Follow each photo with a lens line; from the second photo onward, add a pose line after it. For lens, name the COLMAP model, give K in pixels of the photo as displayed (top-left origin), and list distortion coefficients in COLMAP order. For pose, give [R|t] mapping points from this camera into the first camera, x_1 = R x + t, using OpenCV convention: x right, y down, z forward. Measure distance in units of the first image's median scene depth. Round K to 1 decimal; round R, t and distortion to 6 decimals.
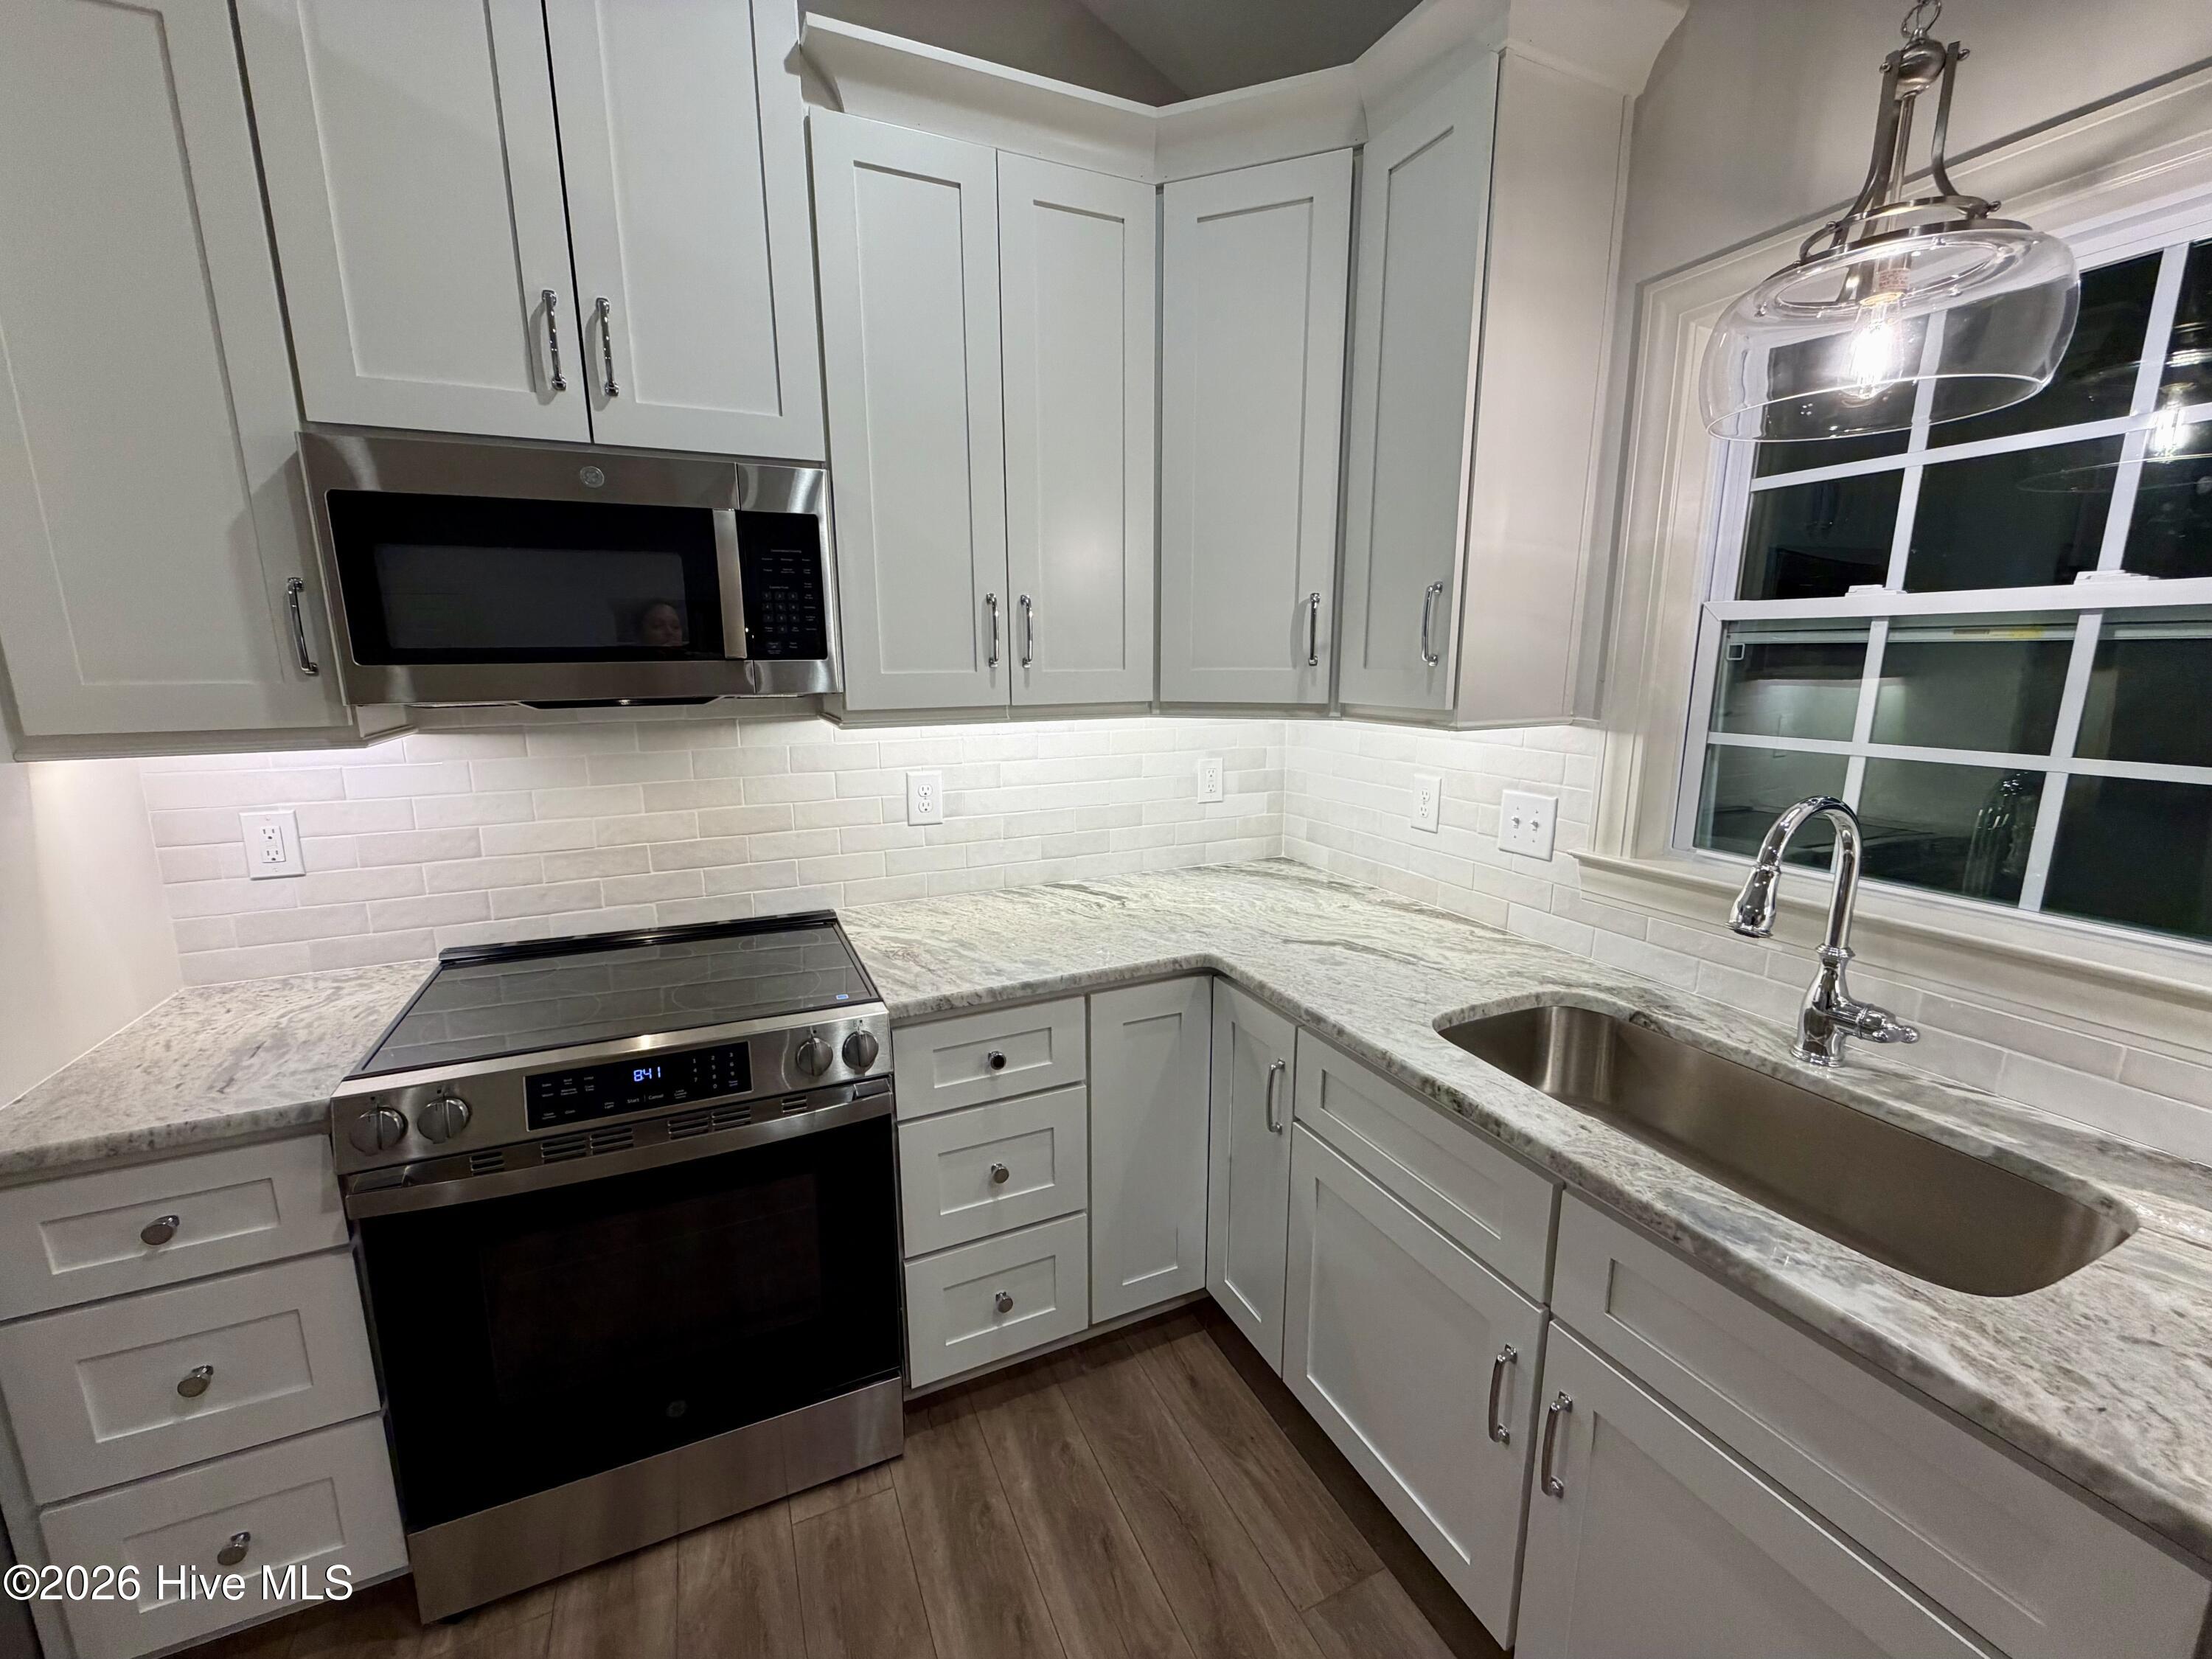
lens RADIAL K [[883.8, 0, 1097.2], [0, 883.8, 828.5], [0, 0, 1]] dist [-0.001180, 0.000295]
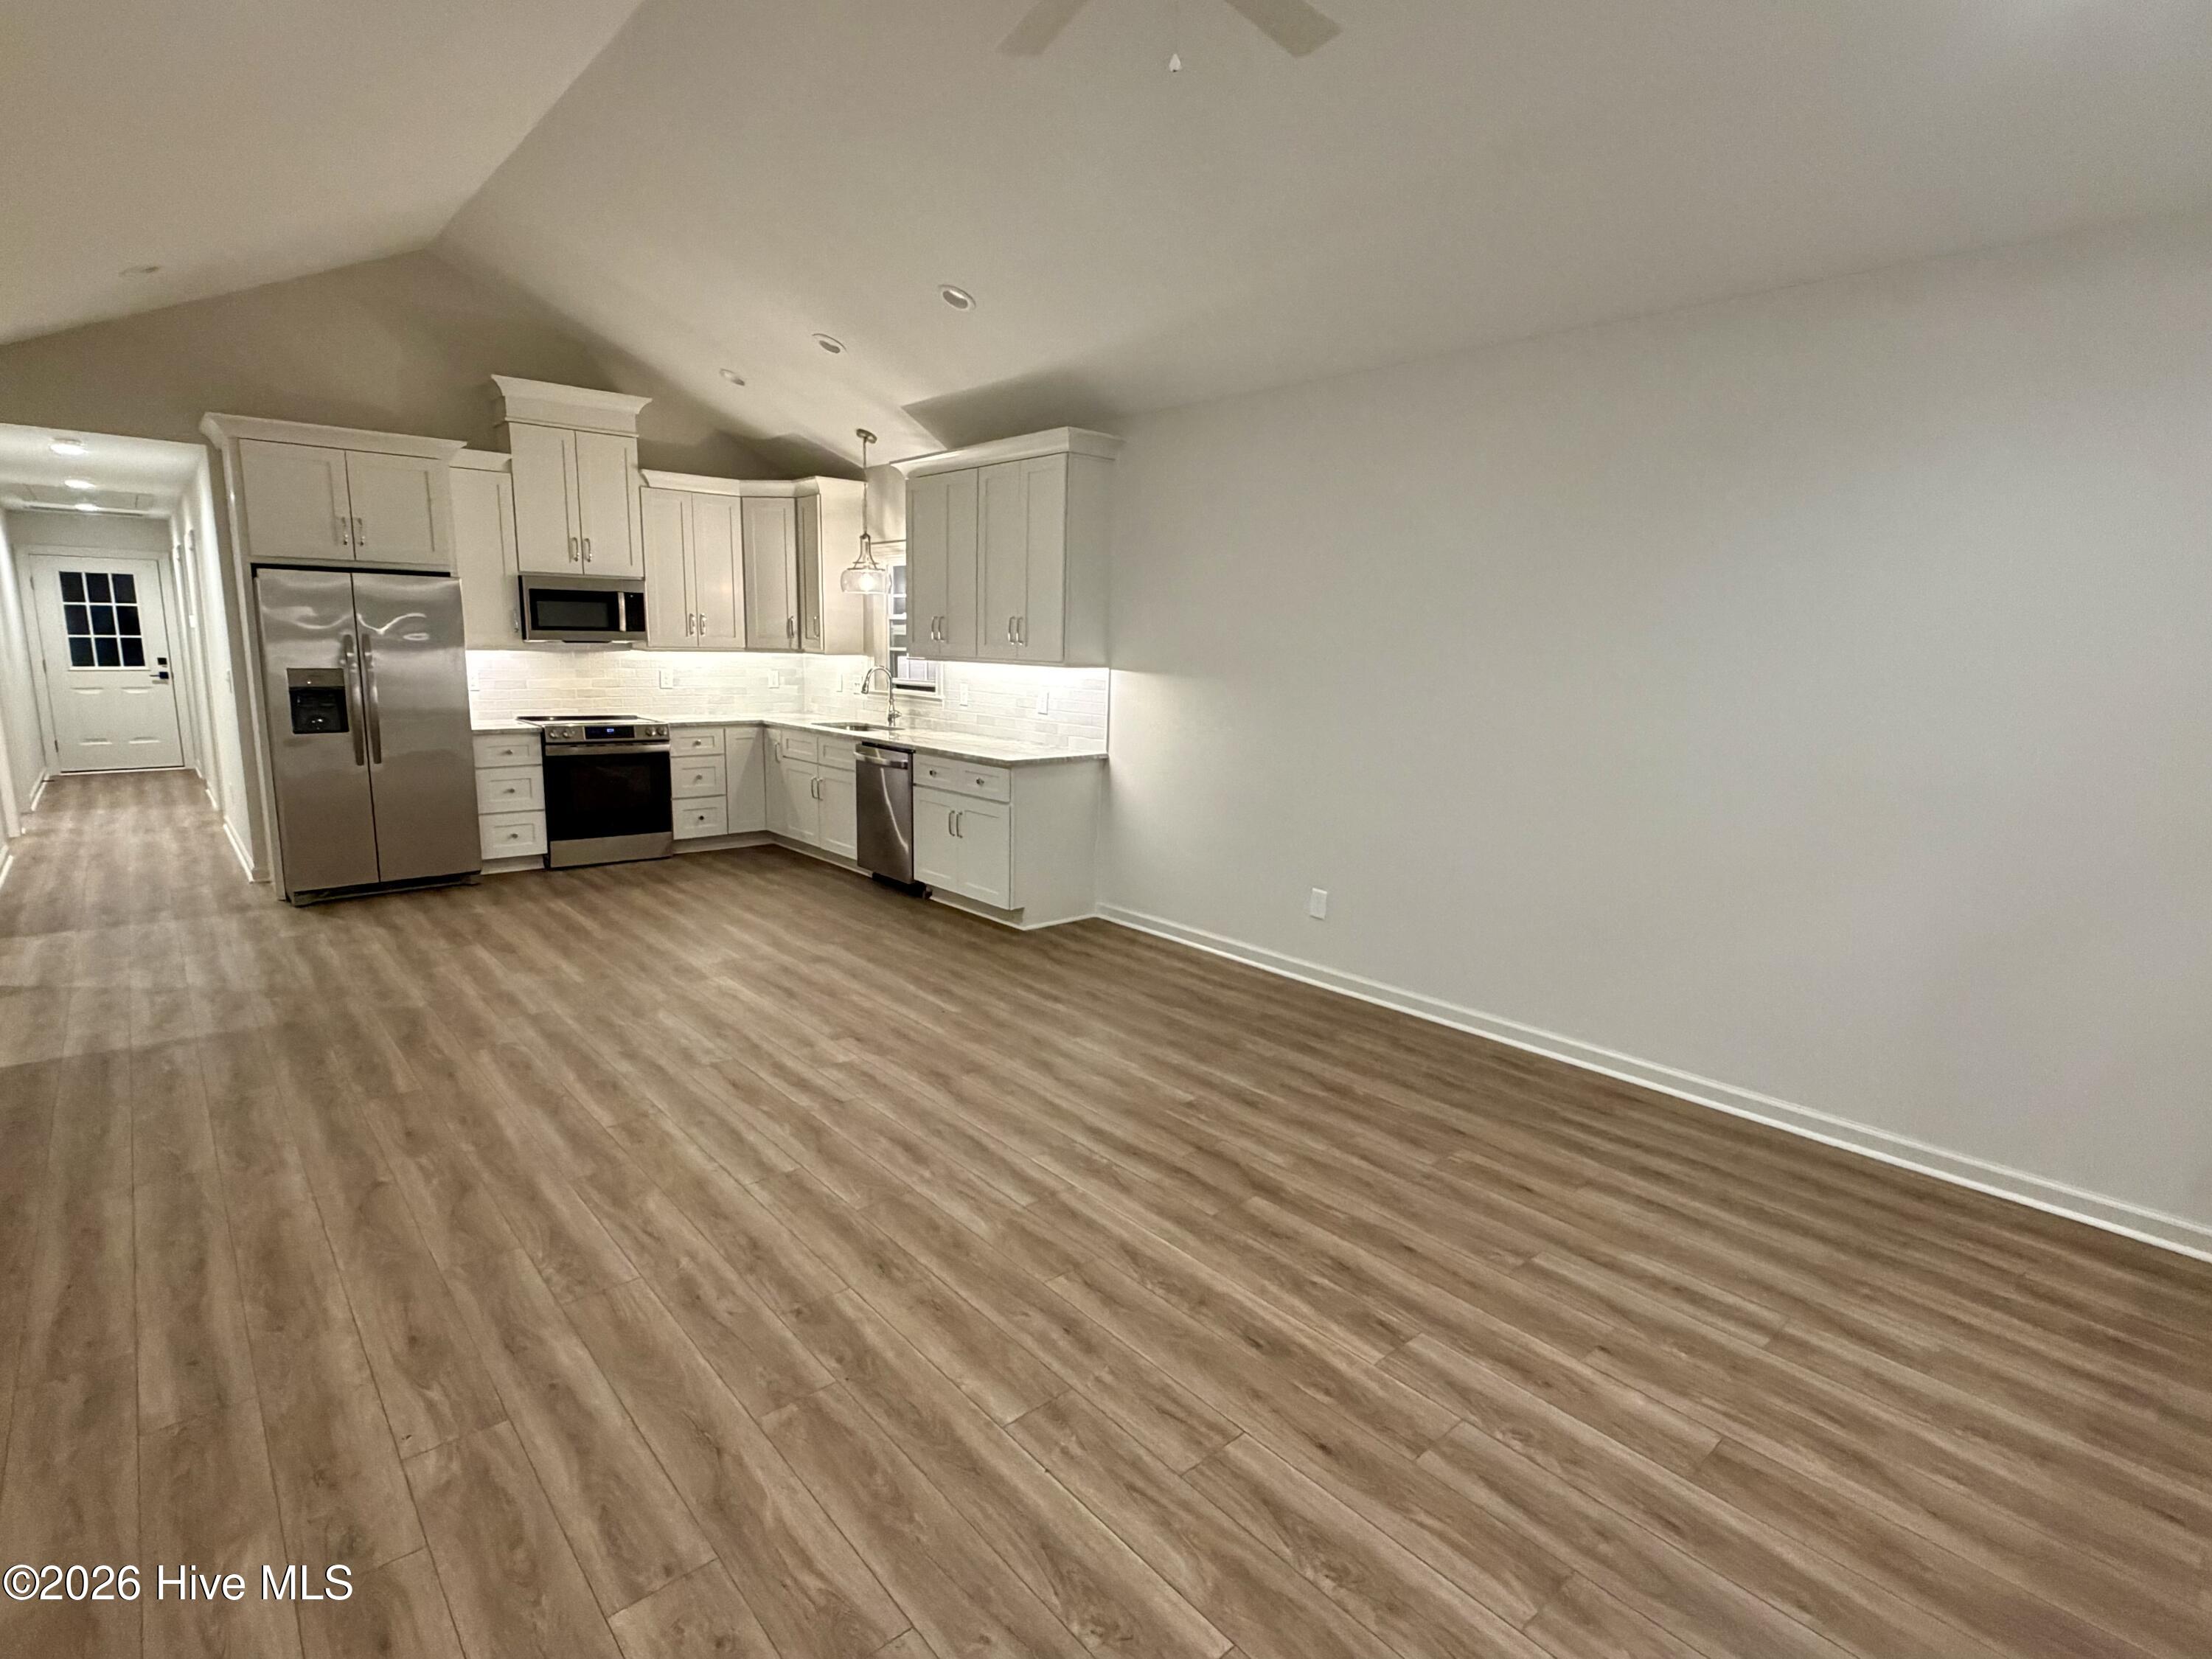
lens RADIAL K [[1094.8, 0, 1106.0], [0, 1094.8, 829.5], [0, 0, 1]] dist [-0.001654, -0.002296]
pose [[0.955426, -0.022543, 0.294367, 0.163942], [0.027238, 0.999559, -0.011858, 0.747509], [-0.293970, 0.019348, 0.955619, -3.952168]]
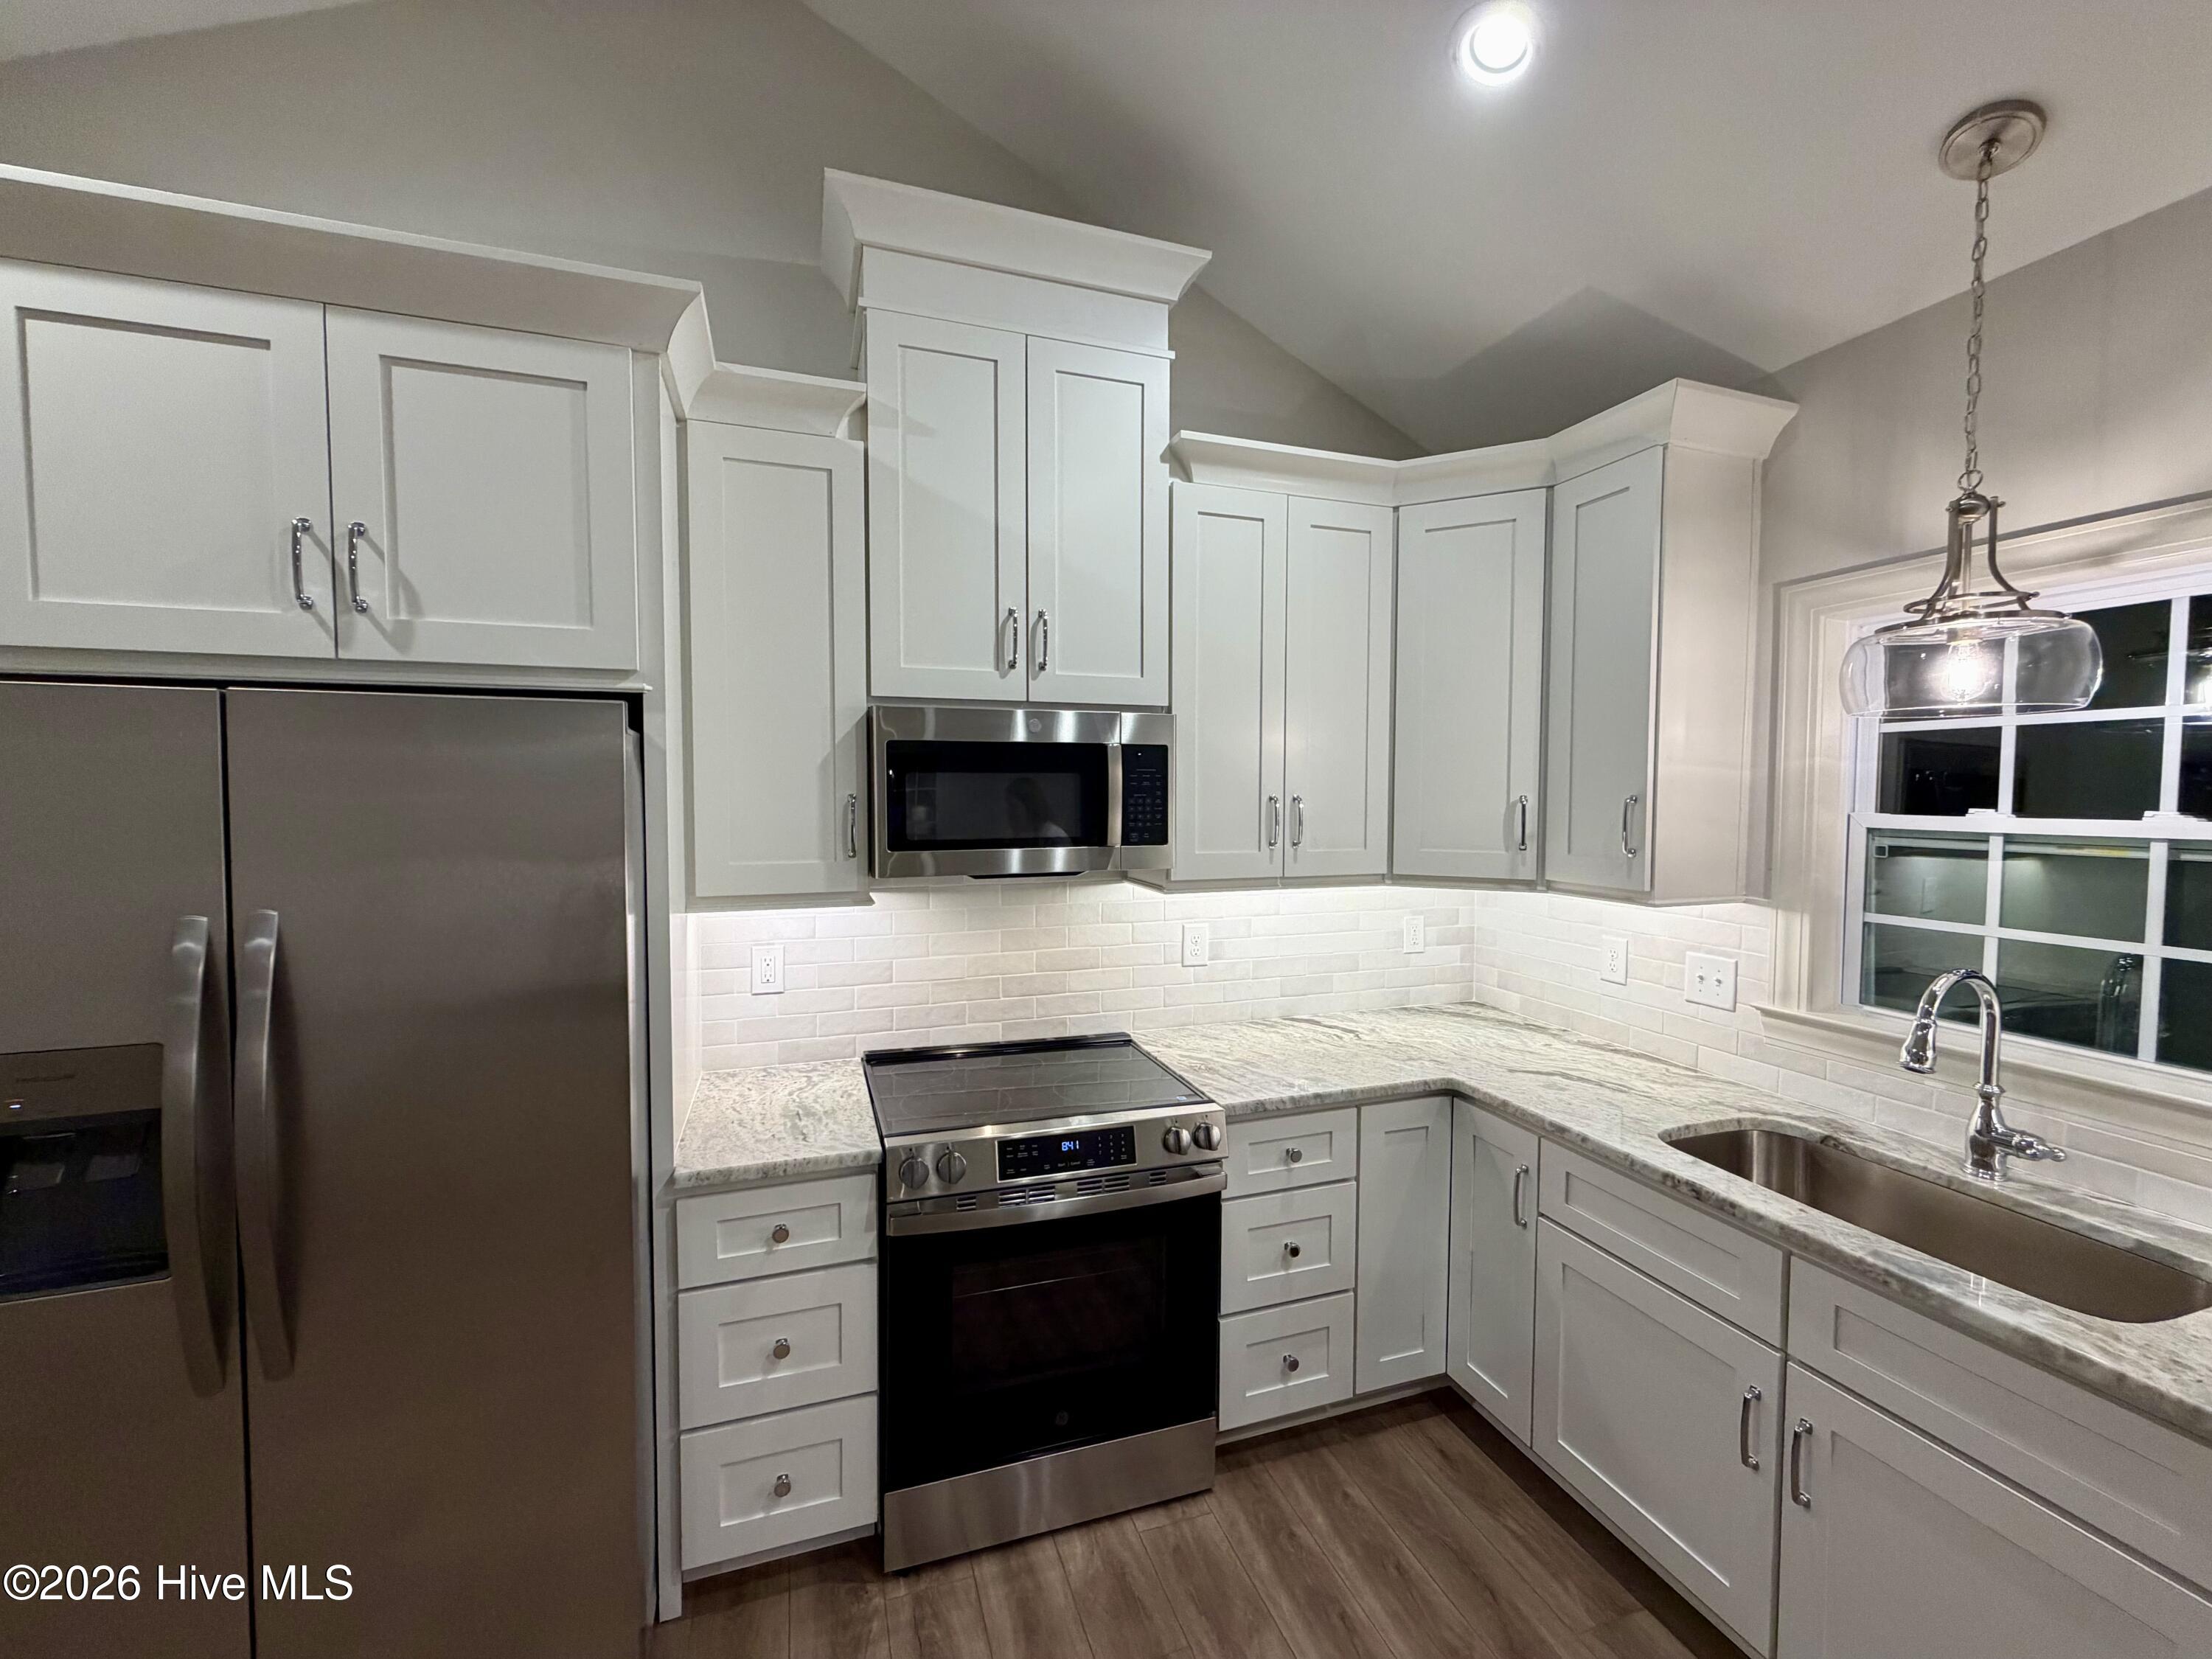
lens RADIAL K [[883.8, 0, 1097.2], [0, 883.8, 828.5], [0, 0, 1]] dist [-0.001180, 0.000295]
pose [[0.995166, 0.012711, -0.097378, -0.291167], [-0.027310, 0.988295, -0.150090, -0.007398], [0.094331, 0.152024, 0.983865, -0.383169]]
